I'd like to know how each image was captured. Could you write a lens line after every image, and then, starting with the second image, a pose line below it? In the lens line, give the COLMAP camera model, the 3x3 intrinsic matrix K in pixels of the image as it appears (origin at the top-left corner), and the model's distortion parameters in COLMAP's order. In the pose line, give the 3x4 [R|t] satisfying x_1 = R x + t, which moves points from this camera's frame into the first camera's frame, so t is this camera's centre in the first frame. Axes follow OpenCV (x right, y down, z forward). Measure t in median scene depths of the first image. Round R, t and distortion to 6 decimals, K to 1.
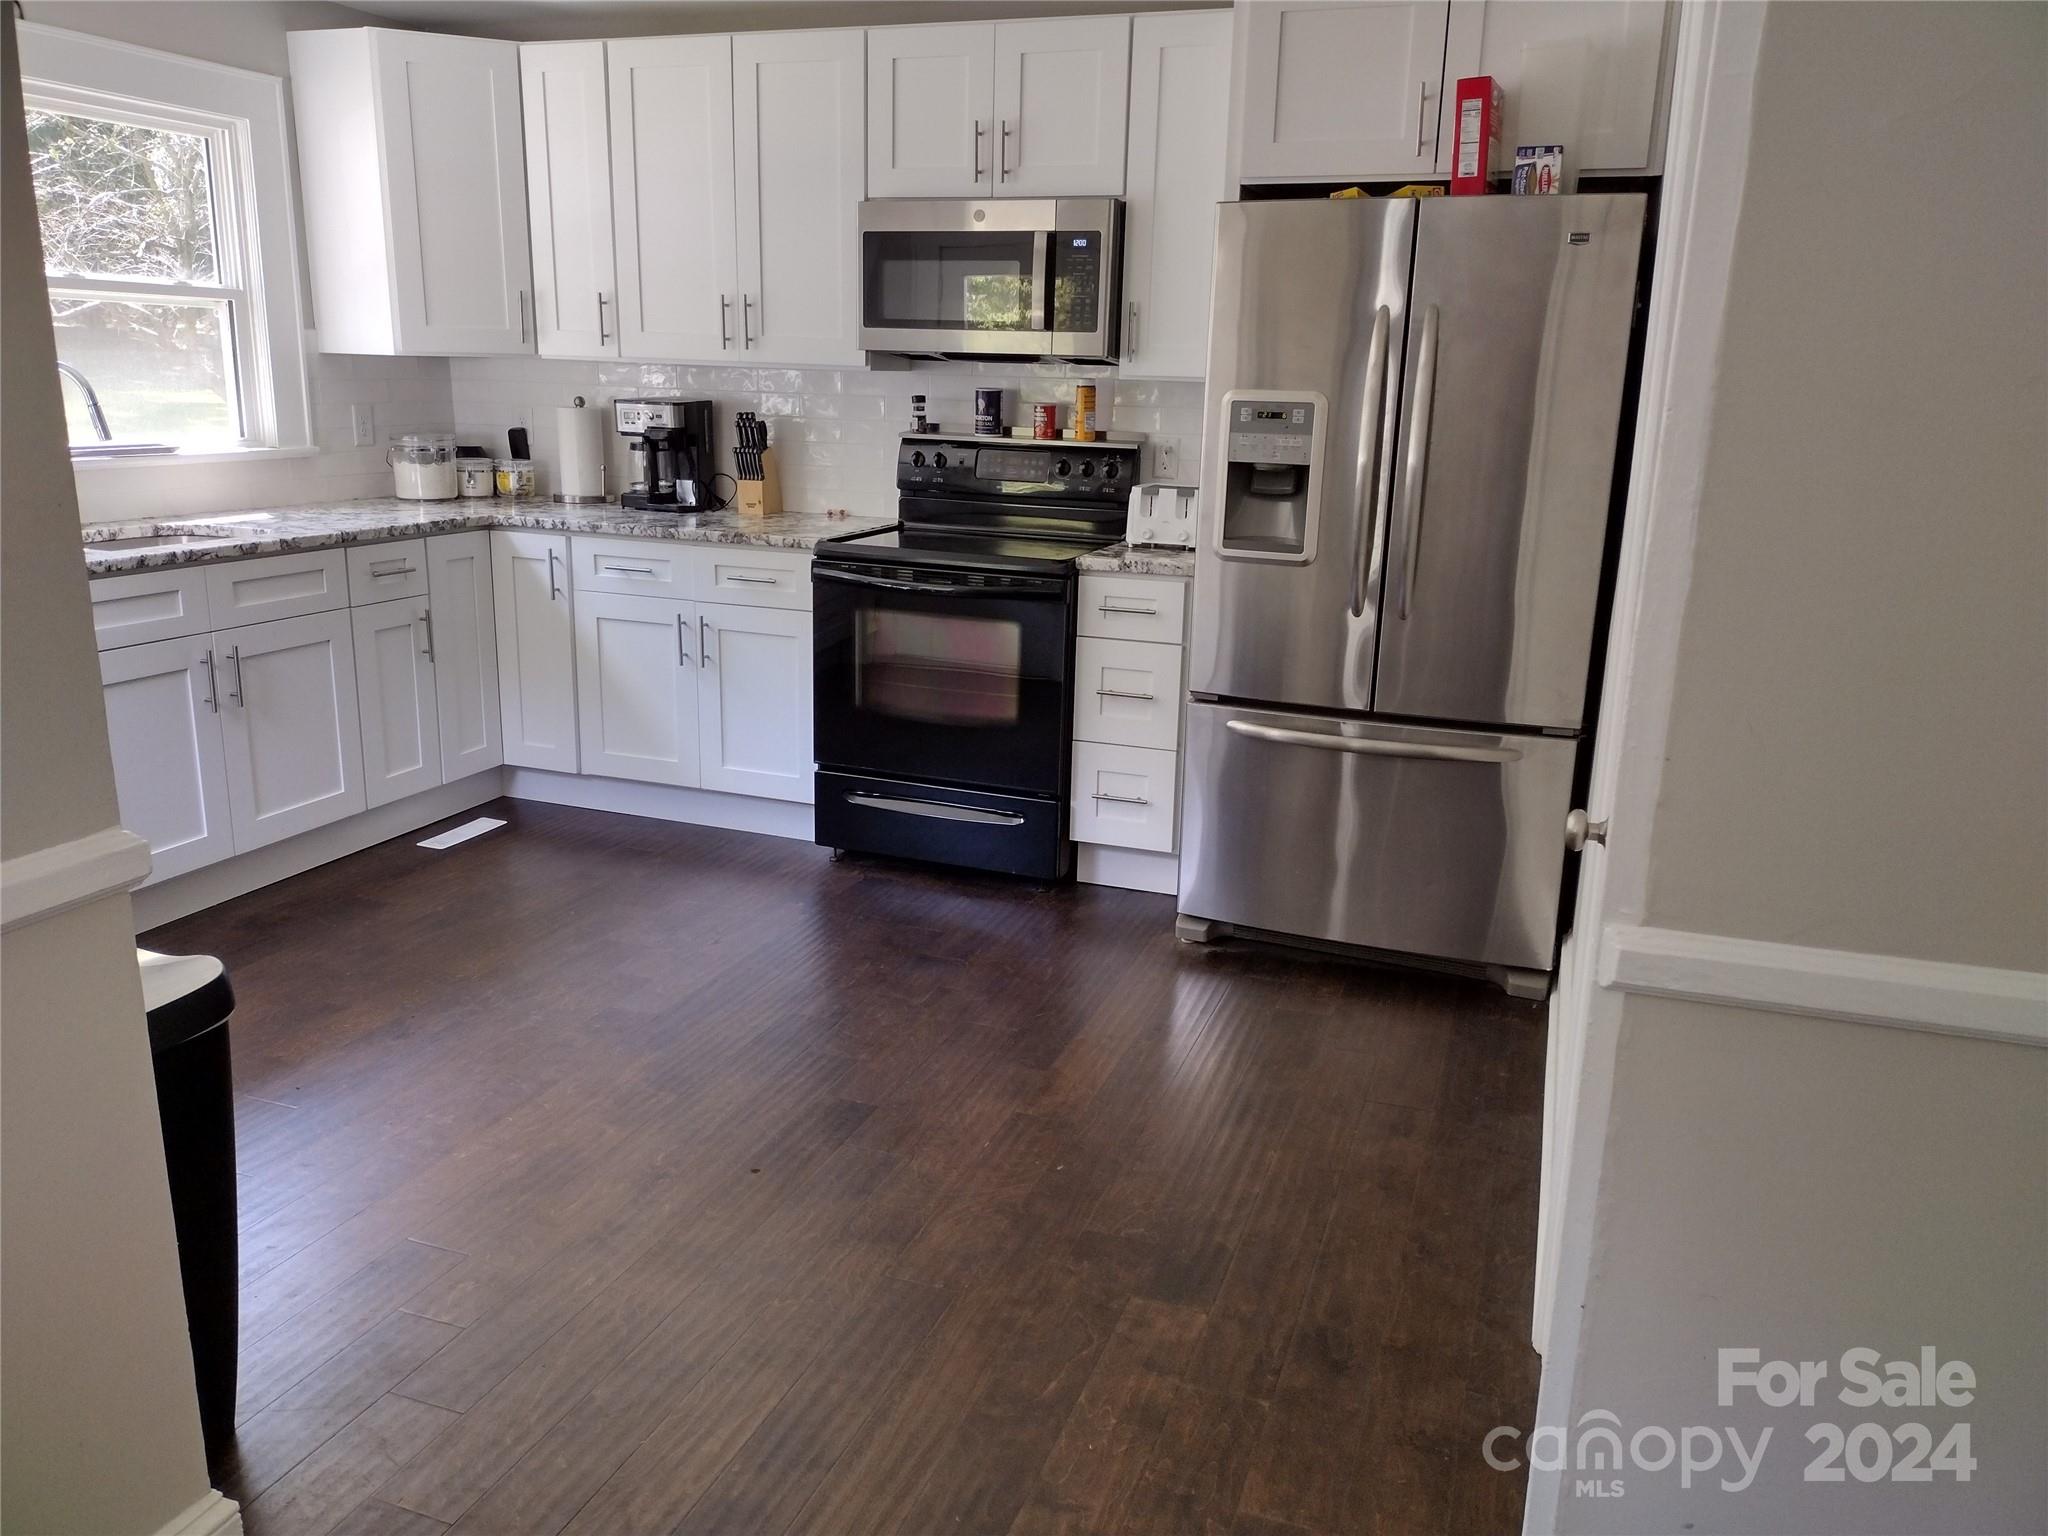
lens RADIAL K [[1483.9, 0, 1024.0], [0, 1483.9, 768.0], [0, 0, 1]] dist [-0.048272, 0.000071]
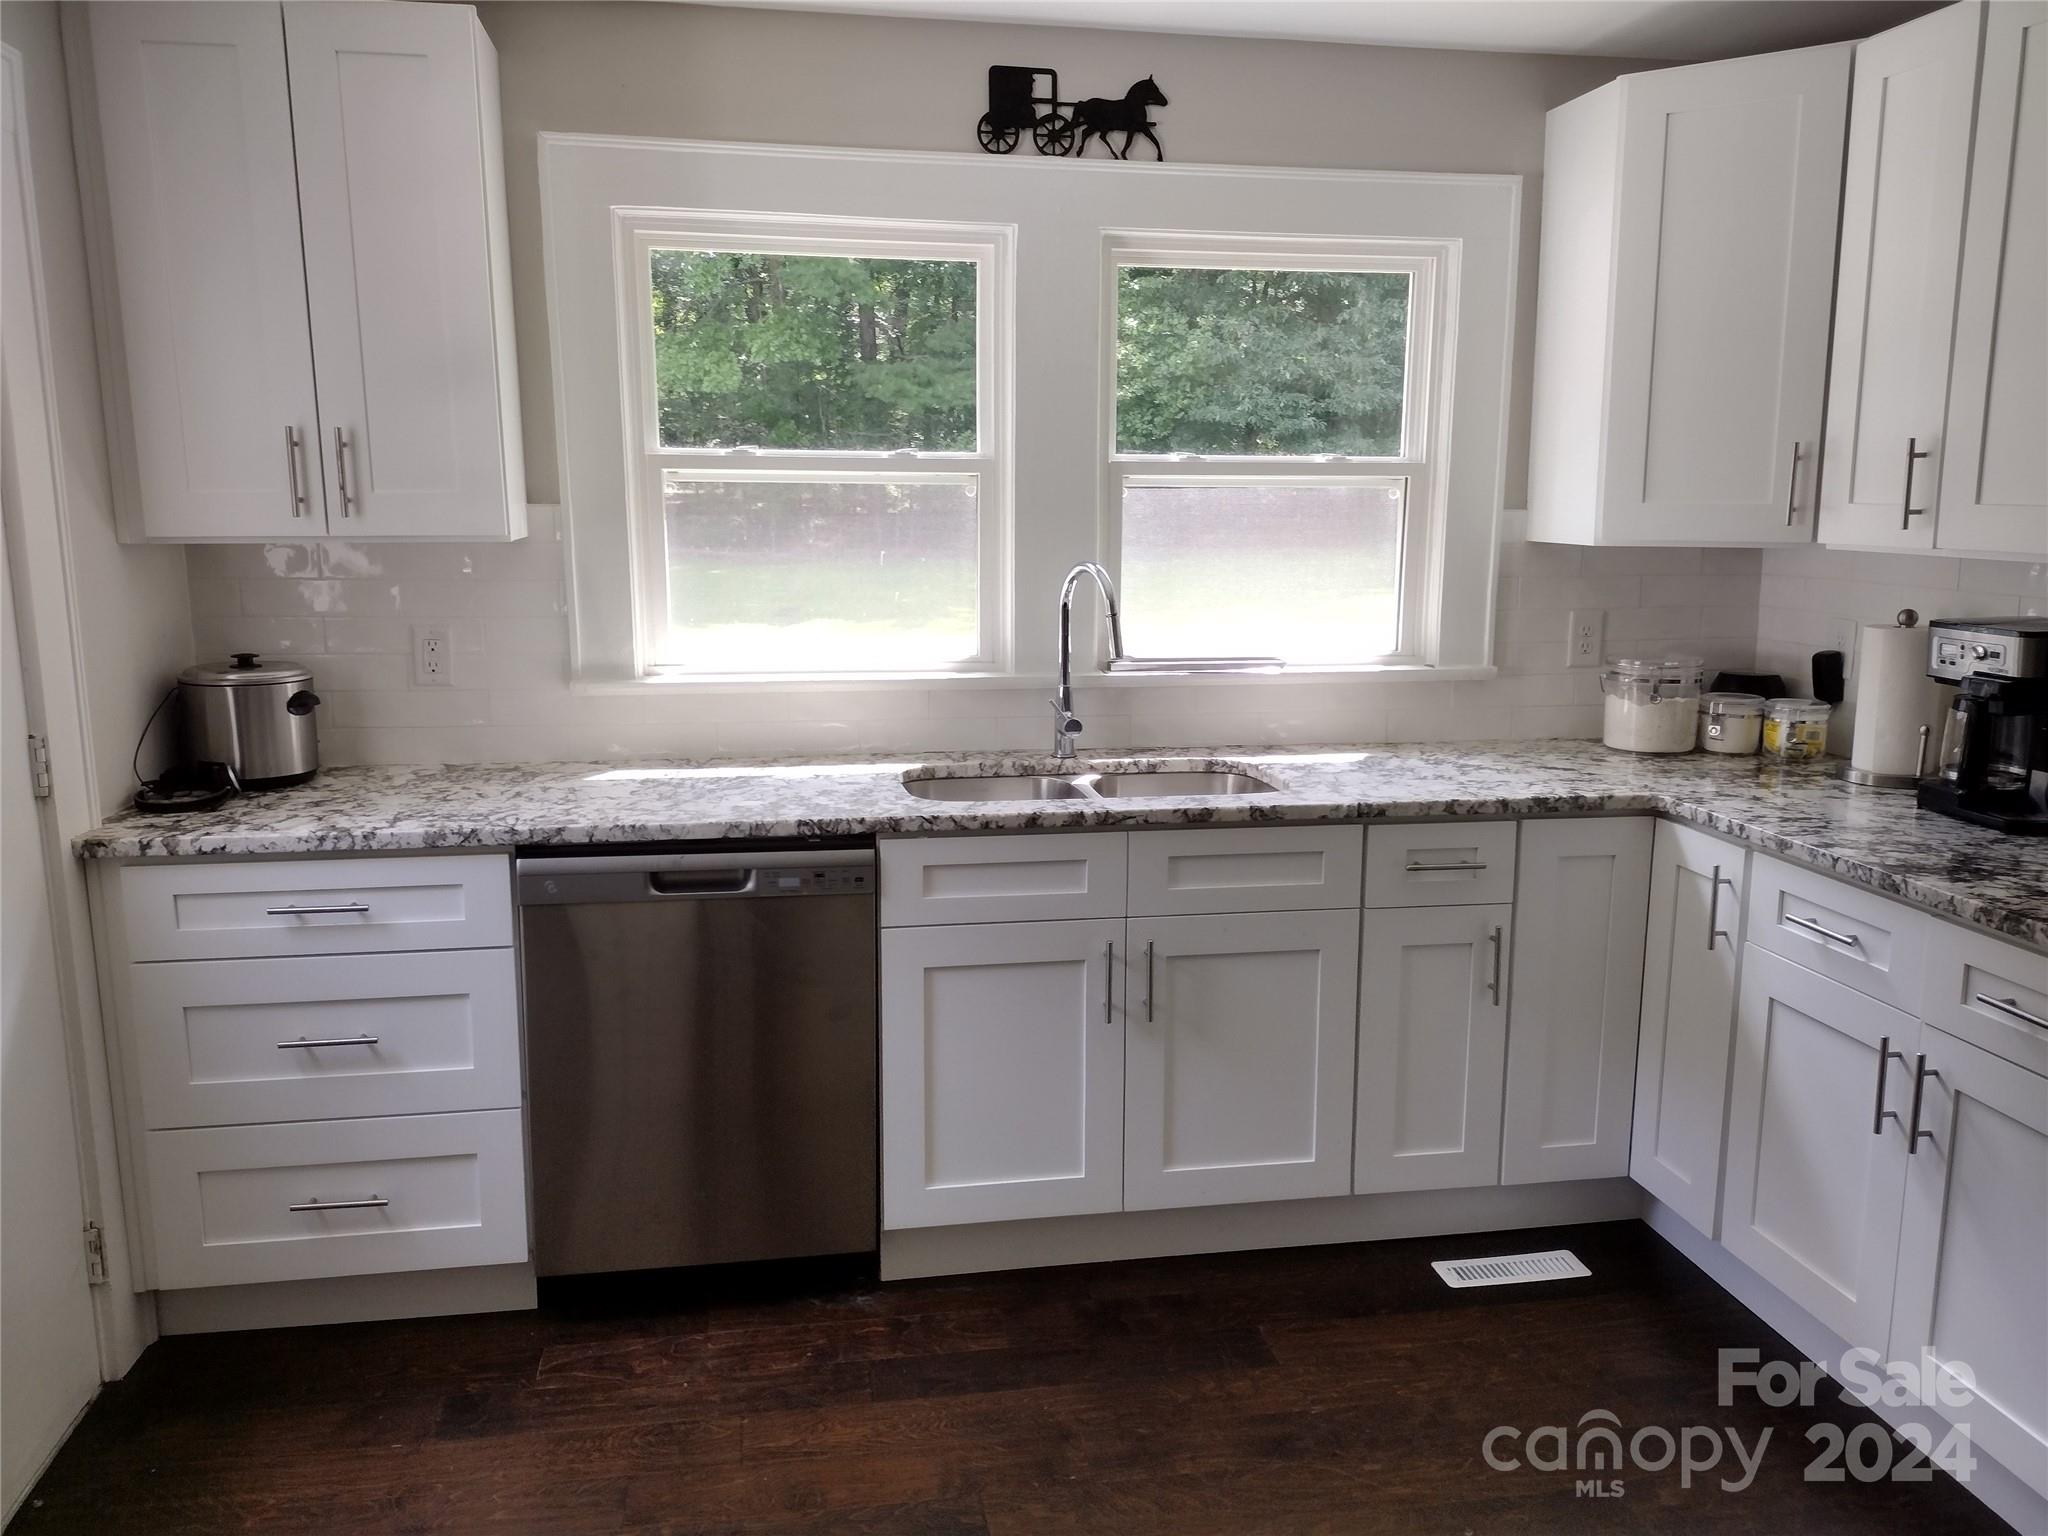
lens RADIAL K [[1533.1, 0, 1024.0], [0, 1533.1, 768.0], [0, 0, 1]] dist [0.003894, -0.004968]
pose [[0.497850, 0.116598, -0.859389, 0.069564], [-0.210261, 0.977585, 0.010828, -0.133836], [0.841389, 0.175306, 0.511207, 0.433516]]
